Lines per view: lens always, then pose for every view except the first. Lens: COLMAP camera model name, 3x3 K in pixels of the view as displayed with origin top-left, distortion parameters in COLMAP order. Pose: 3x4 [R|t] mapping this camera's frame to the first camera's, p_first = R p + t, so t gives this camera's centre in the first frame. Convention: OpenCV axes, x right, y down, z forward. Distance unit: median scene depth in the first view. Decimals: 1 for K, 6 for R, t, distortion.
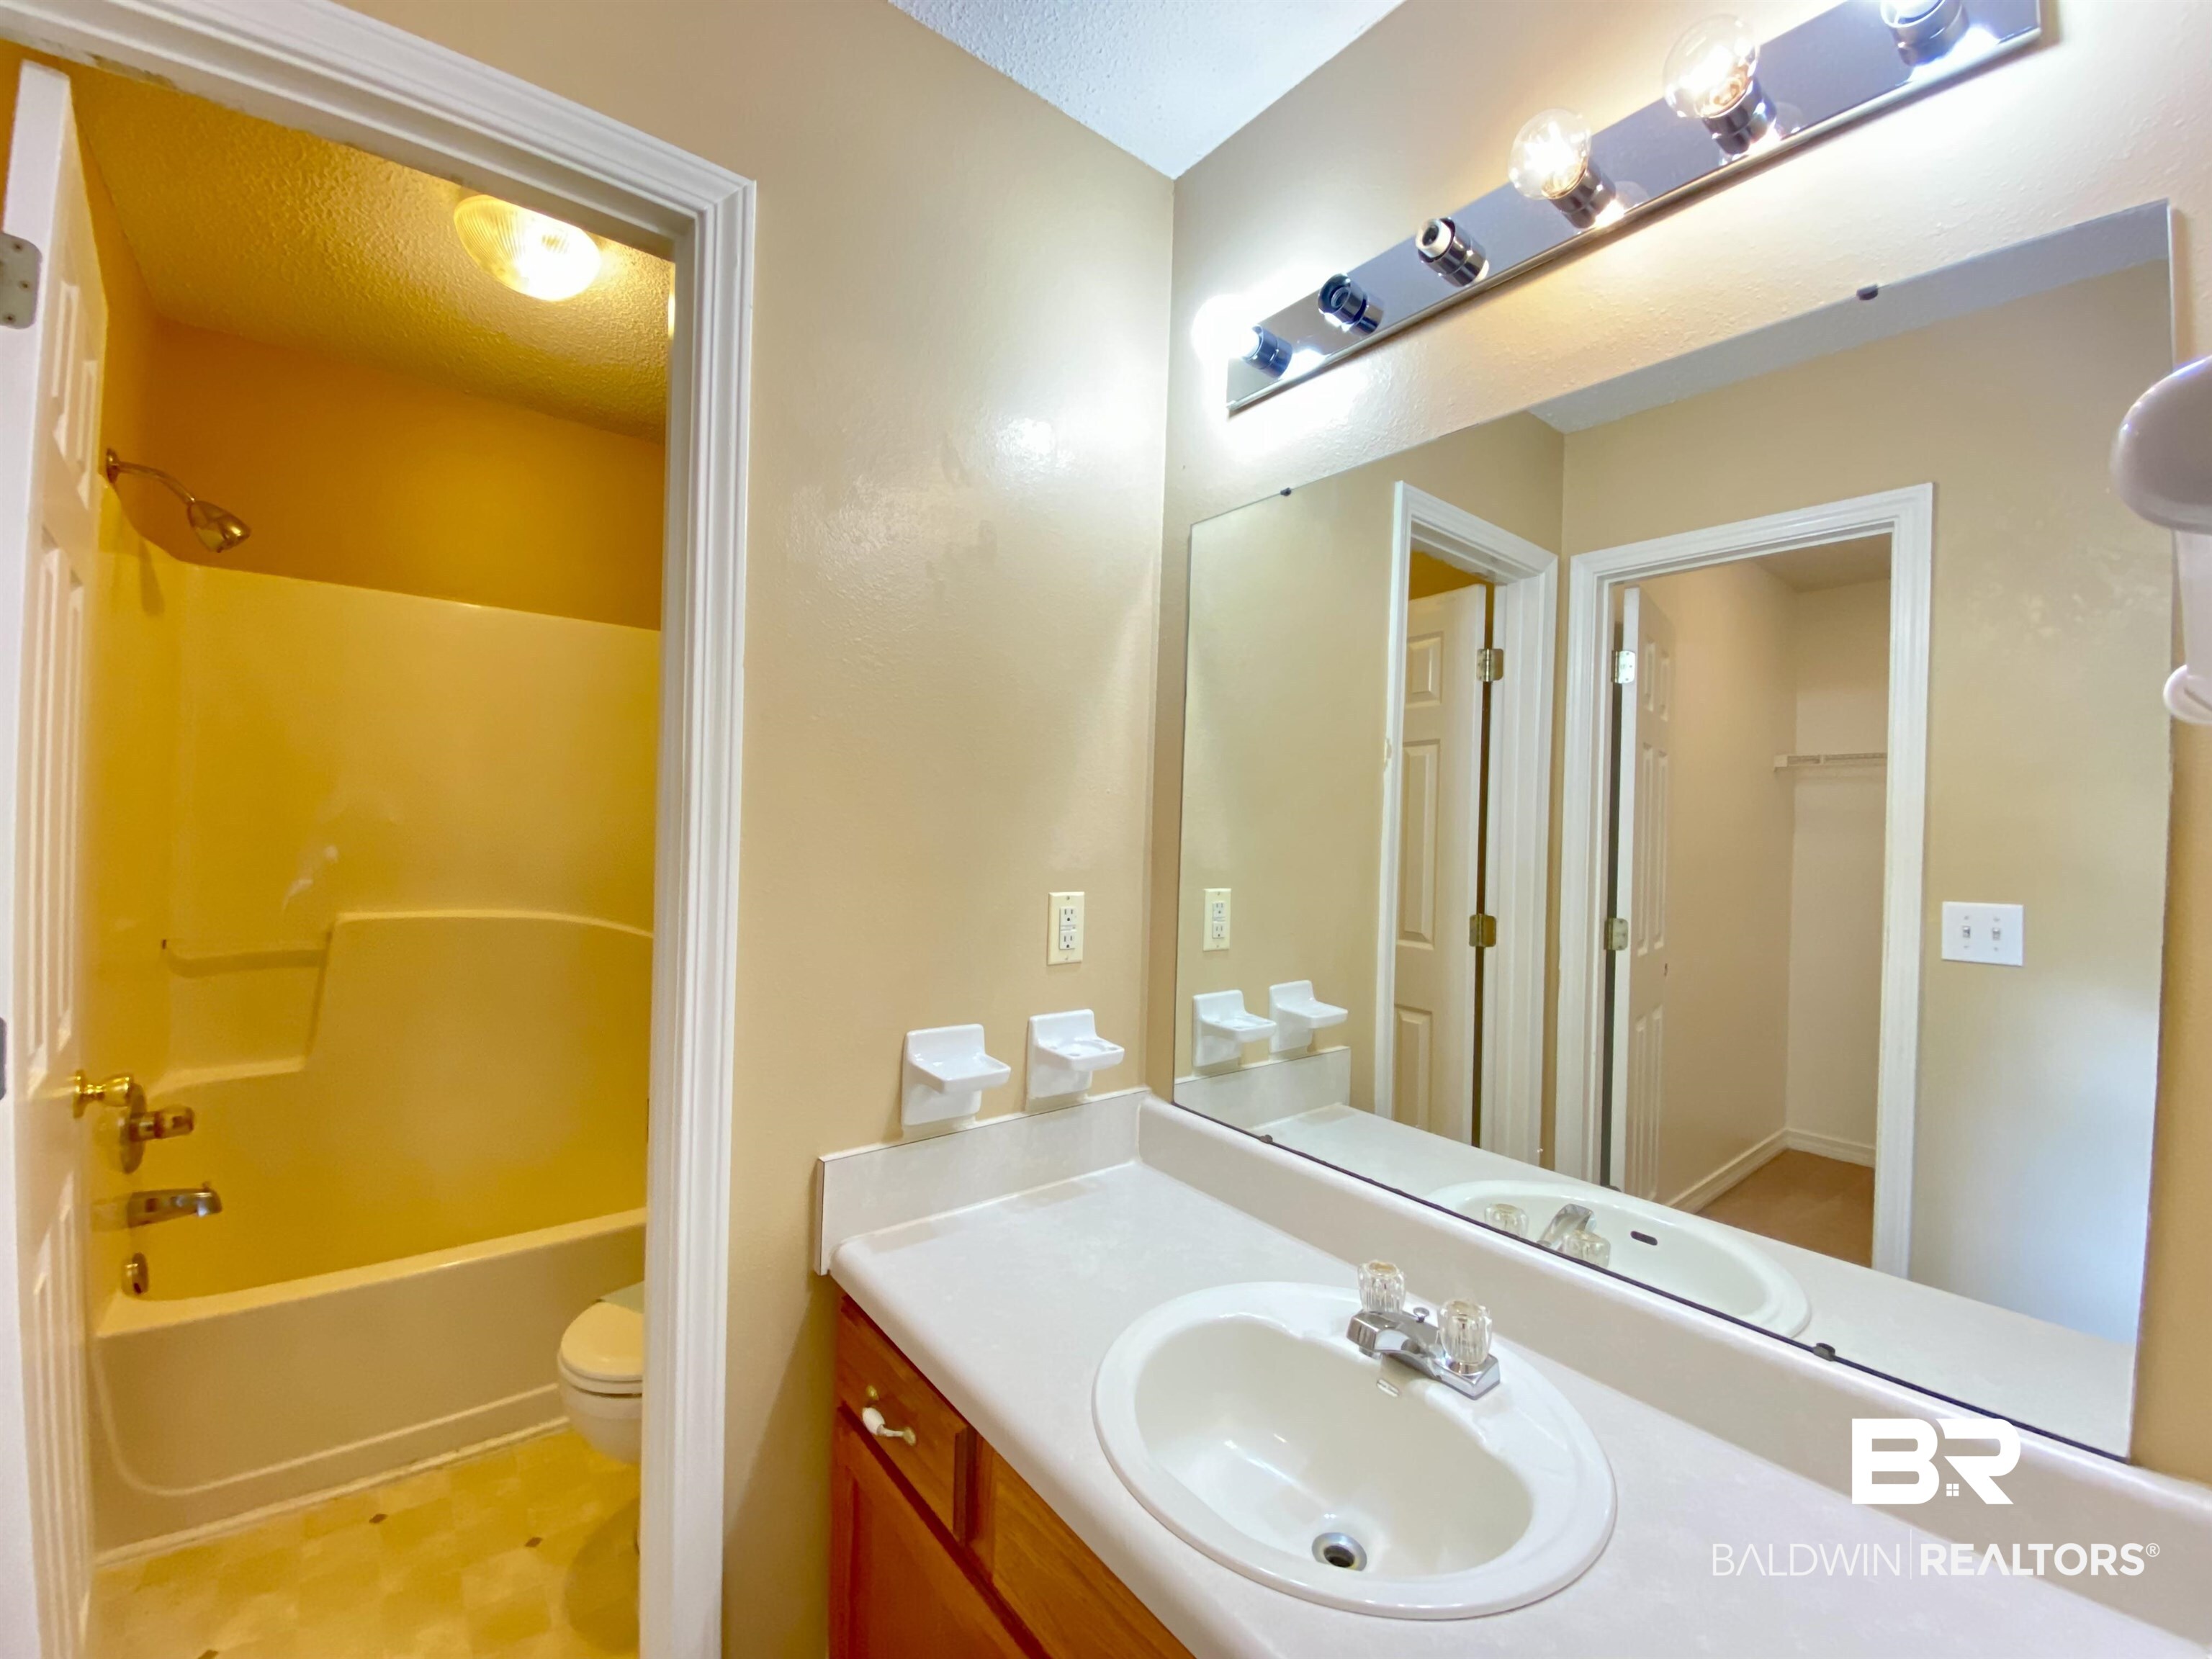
lens RADIAL K [[920.8, 0, 1106.0], [0, 920.8, 829.5], [0, 0, 1]] dist [-0.000063, -0.000025]
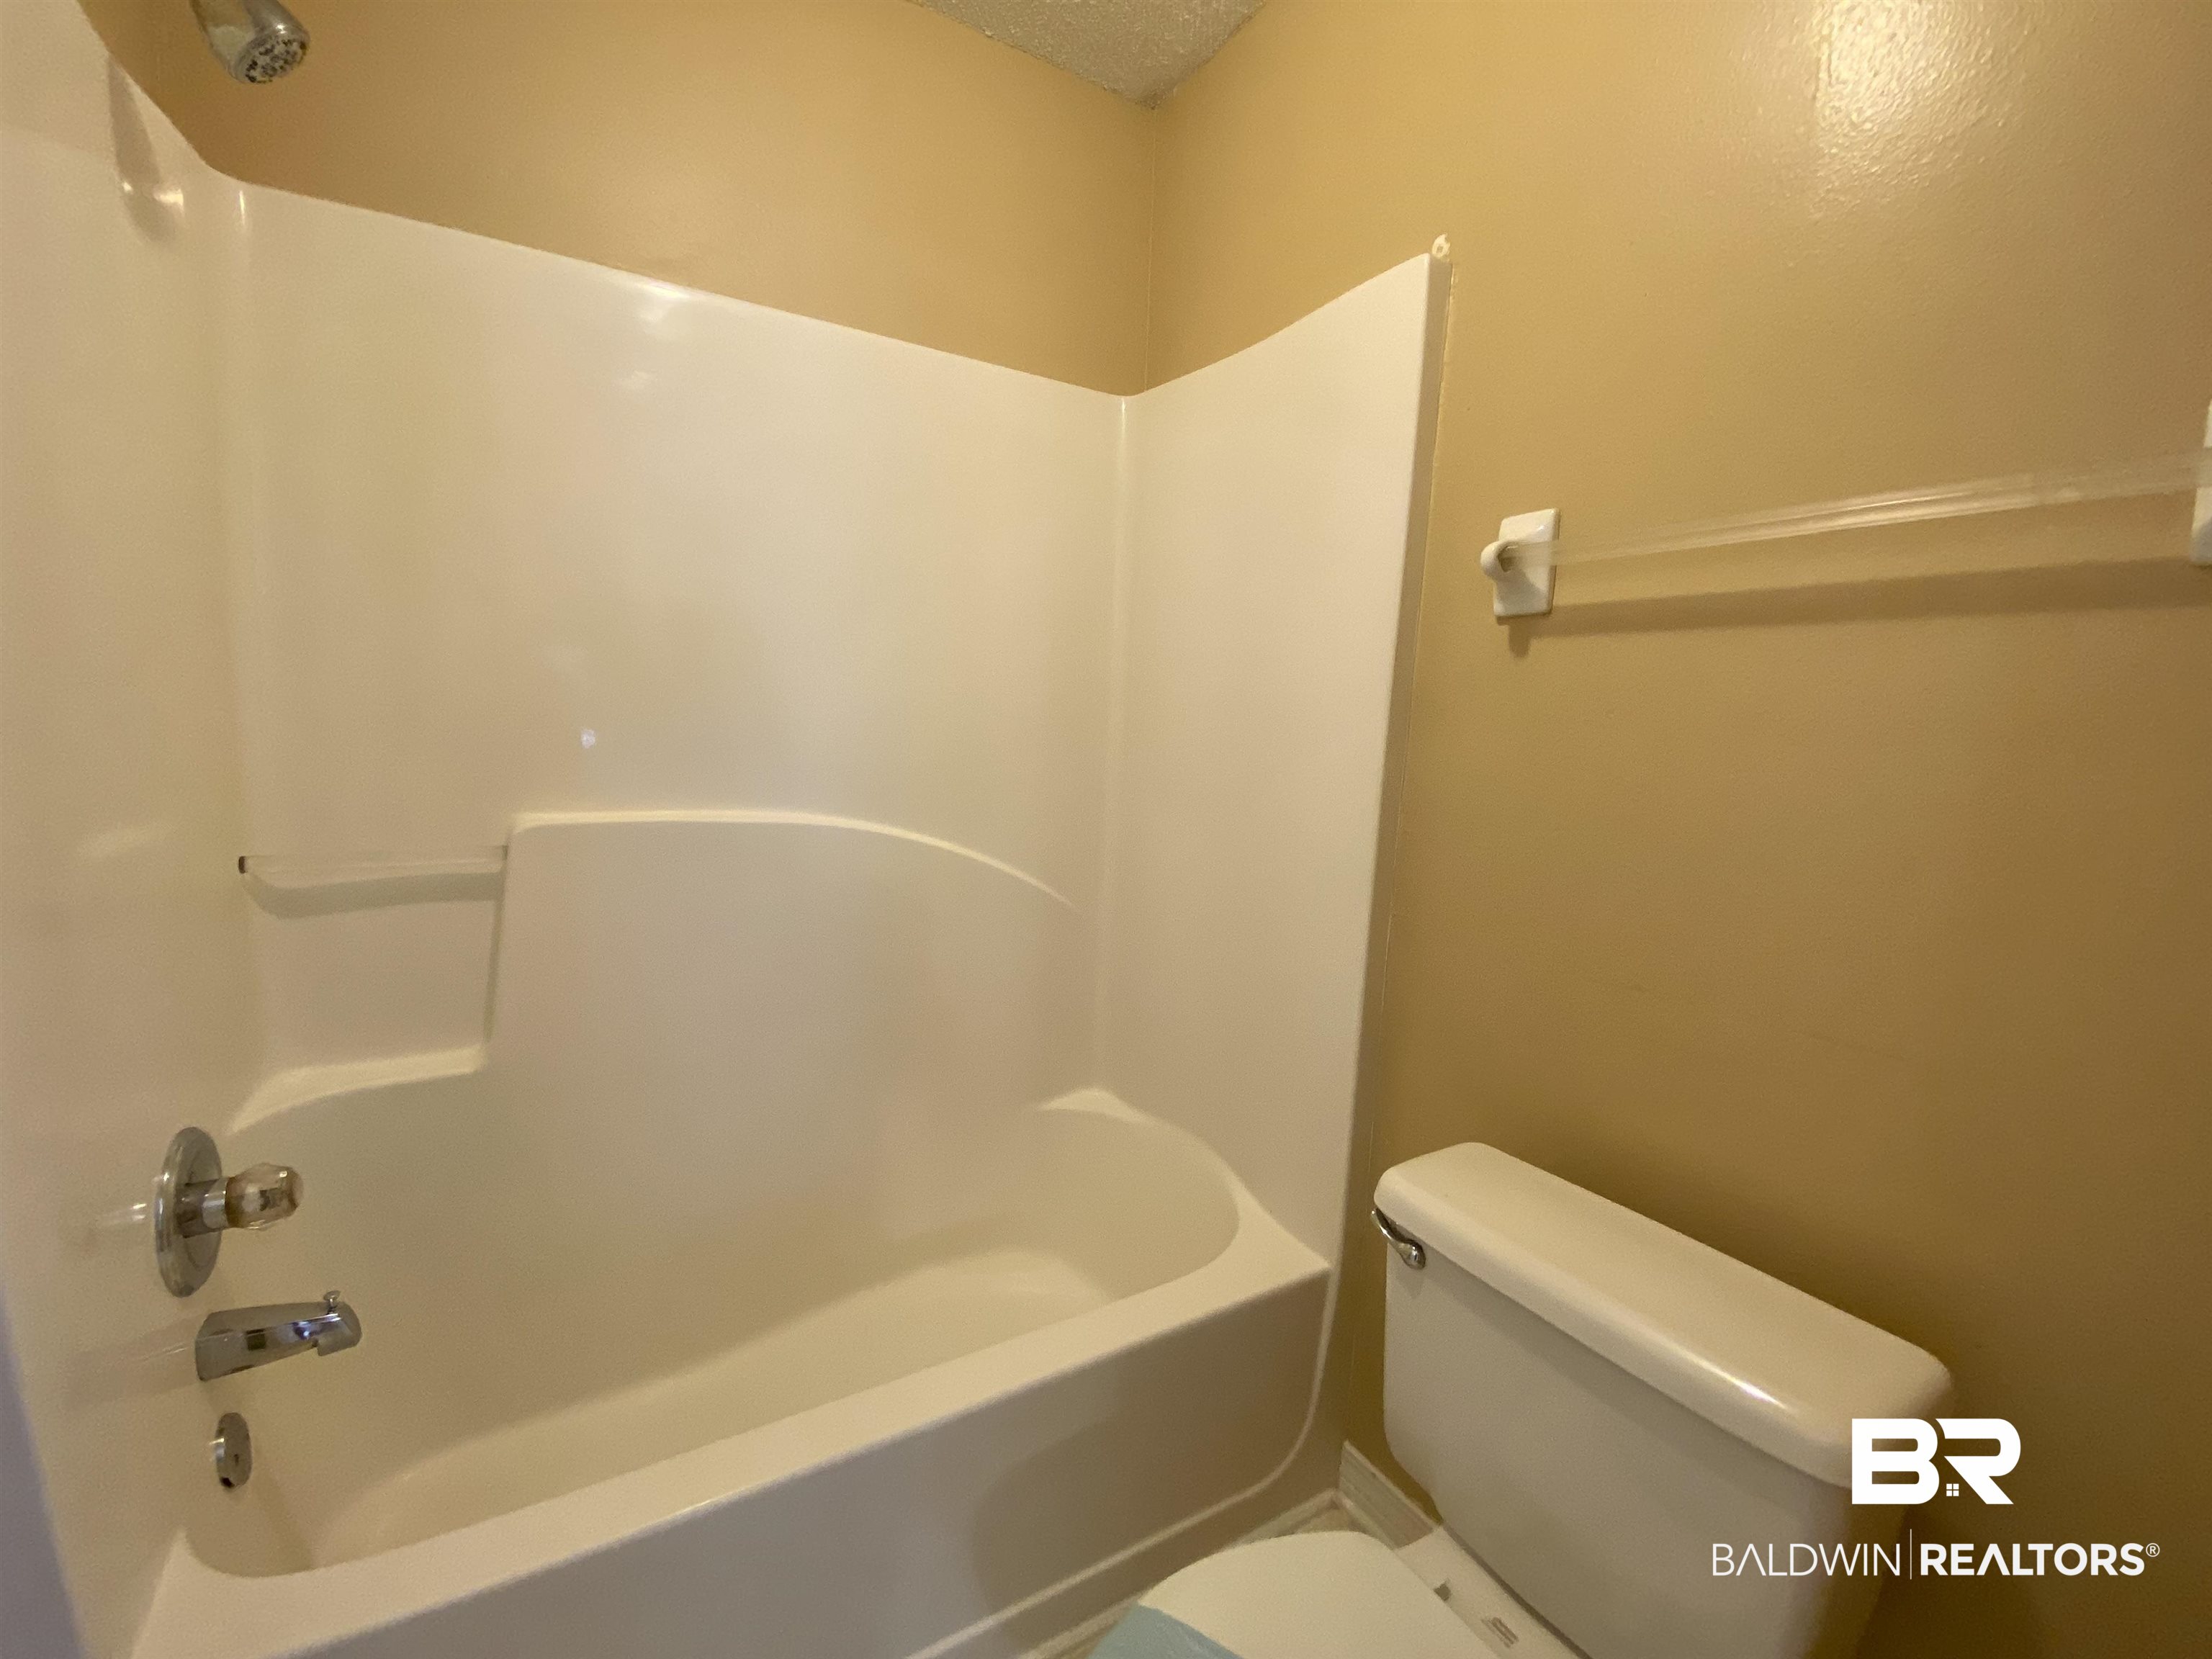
lens RADIAL K [[920.8, 0, 1106.0], [0, 920.8, 829.5], [0, 0, 1]] dist [-0.000063, -0.000025]
pose [[0.992632, 0.010994, -0.120665, -0.459615], [0.000577, 0.995435, 0.095439, 0.054137], [0.121164, -0.094806, 0.988095, 0.545869]]
